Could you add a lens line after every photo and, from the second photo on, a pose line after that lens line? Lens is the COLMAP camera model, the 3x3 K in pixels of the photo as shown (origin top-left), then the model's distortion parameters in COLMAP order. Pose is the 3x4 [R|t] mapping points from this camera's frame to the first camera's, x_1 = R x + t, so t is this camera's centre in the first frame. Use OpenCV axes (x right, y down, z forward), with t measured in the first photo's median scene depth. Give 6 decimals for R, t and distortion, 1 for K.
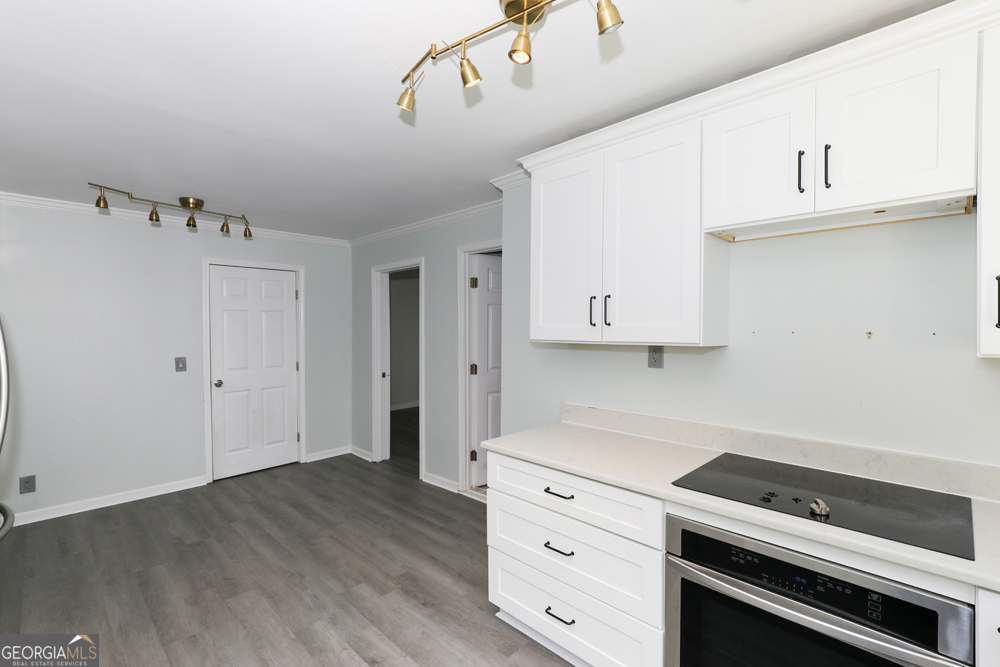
lens RADIAL K [[456.4, 0, 481.1], [0, 456.4, 333.2], [0, 0, 1]] dist [-0.013037, 0.004757]
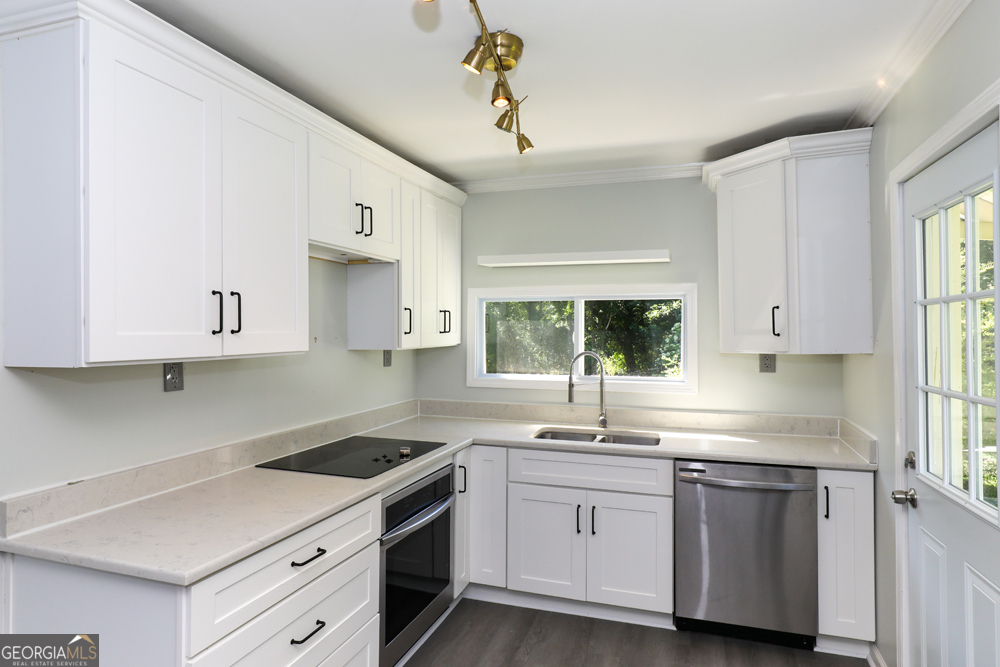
lens RADIAL K [[580.4, 0, 514.0], [0, 580.4, 328.2], [0, 0, 1]] dist [0.001580, -0.000483]
pose [[-0.486536, 0.004218, 0.873650, -0.697287], [0.019682, 0.999787, 0.006134, -0.020382], [-0.873439, 0.020180, -0.486516, 0.981311]]
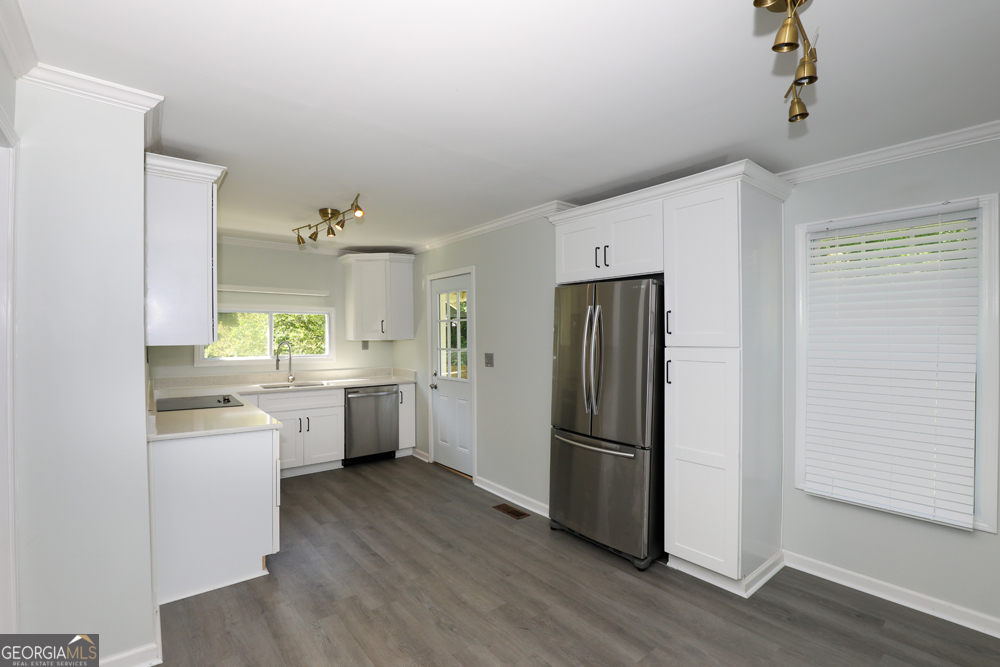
lens RADIAL K [[456.4, 0, 495.9], [0, 456.4, 333.3], [0, 0, 1]] dist [-0.013037, 0.004757]
pose [[-0.996614, 0.002129, 0.082196, -0.669482], [0.004119, 0.999702, 0.024045, -0.036274], [-0.082120, 0.024302, -0.996326, 2.139423]]
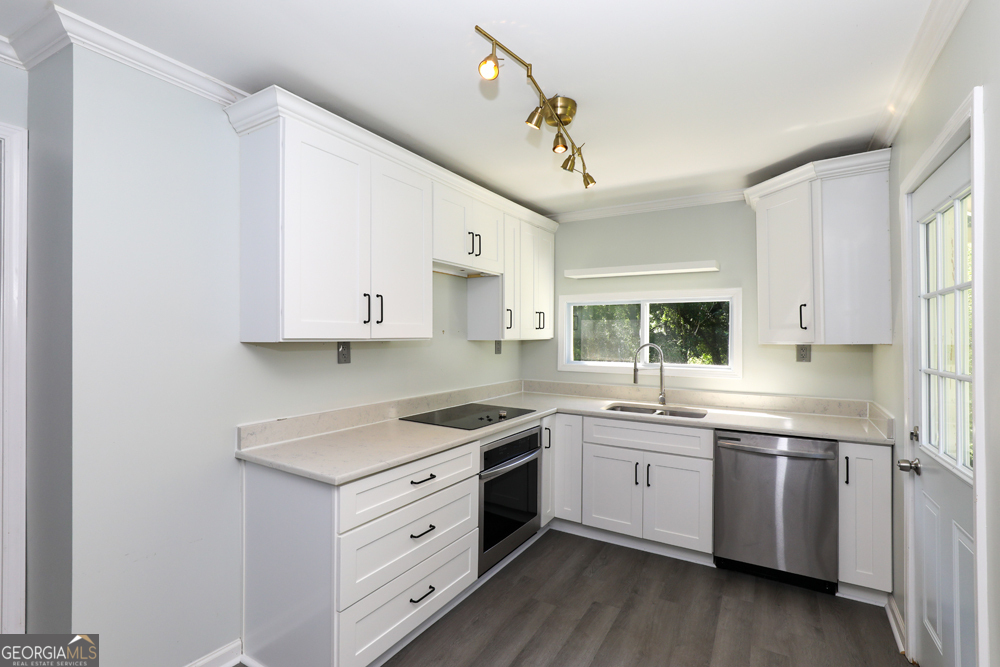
lens RADIAL K [[456.4, 0, 527.6], [0, 456.4, 335.4], [0, 0, 1]] dist [-0.013037, 0.004757]
pose [[-0.295848, -0.000463, 0.955235, -0.777256], [0.015819, 0.999860, 0.005384, 0.011022], [-0.955104, 0.016704, -0.295799, 0.908292]]
